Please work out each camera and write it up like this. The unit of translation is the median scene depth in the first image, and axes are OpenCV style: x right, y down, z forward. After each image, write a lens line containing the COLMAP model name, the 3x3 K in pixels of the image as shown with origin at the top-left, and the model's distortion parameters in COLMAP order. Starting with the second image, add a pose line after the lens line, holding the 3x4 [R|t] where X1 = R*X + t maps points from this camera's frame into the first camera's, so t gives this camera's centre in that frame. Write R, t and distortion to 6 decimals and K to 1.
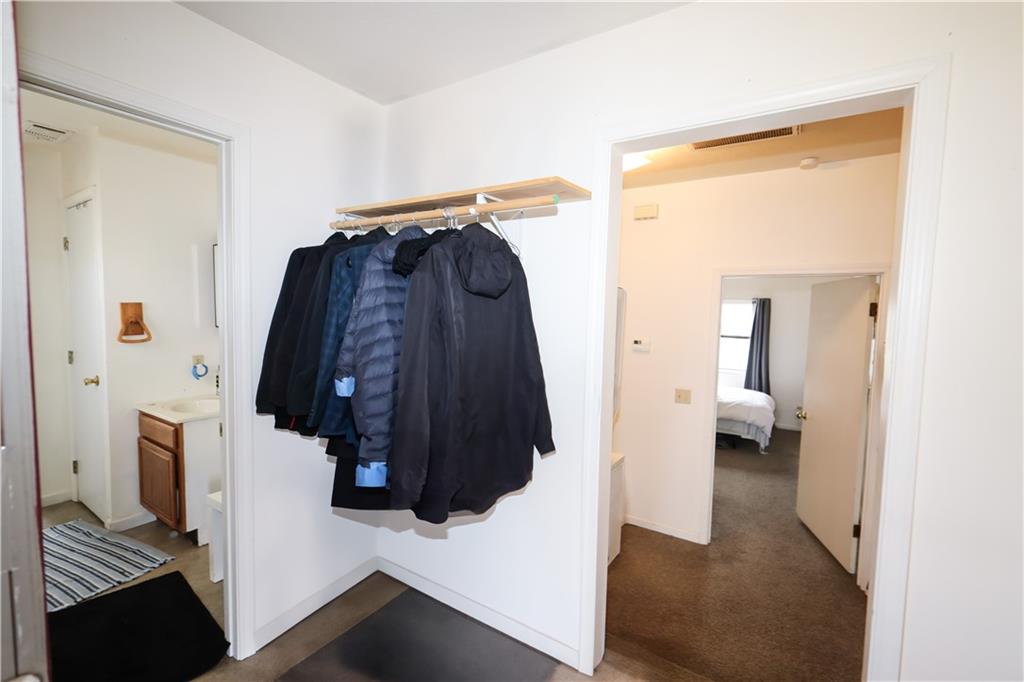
lens RADIAL K [[447.6, 0, 514.7], [0, 447.6, 341.4], [0, 0, 1]] dist [0.001860, 0.000057]
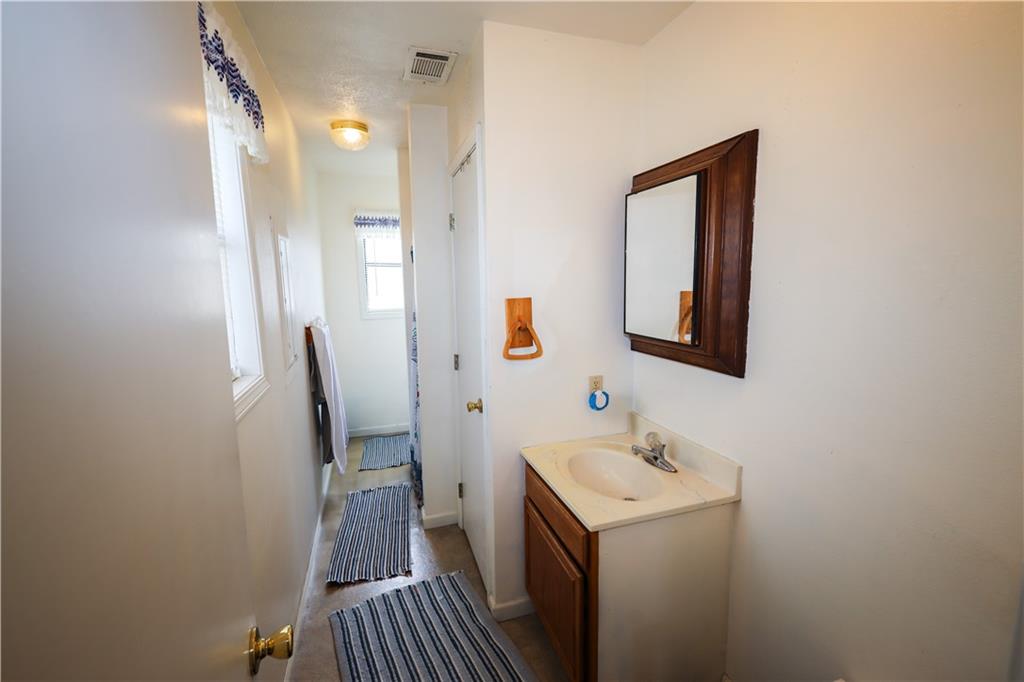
lens RADIAL K [[447.6, 0, 513.6], [0, 447.6, 344.0], [0, 0, 1]] dist [0.001860, 0.000057]
pose [[0.783106, 0.049516, -0.619914, -0.445629], [-0.007877, 0.997535, 0.069729, -0.063769], [0.621839, -0.049722, 0.781565, 0.472971]]
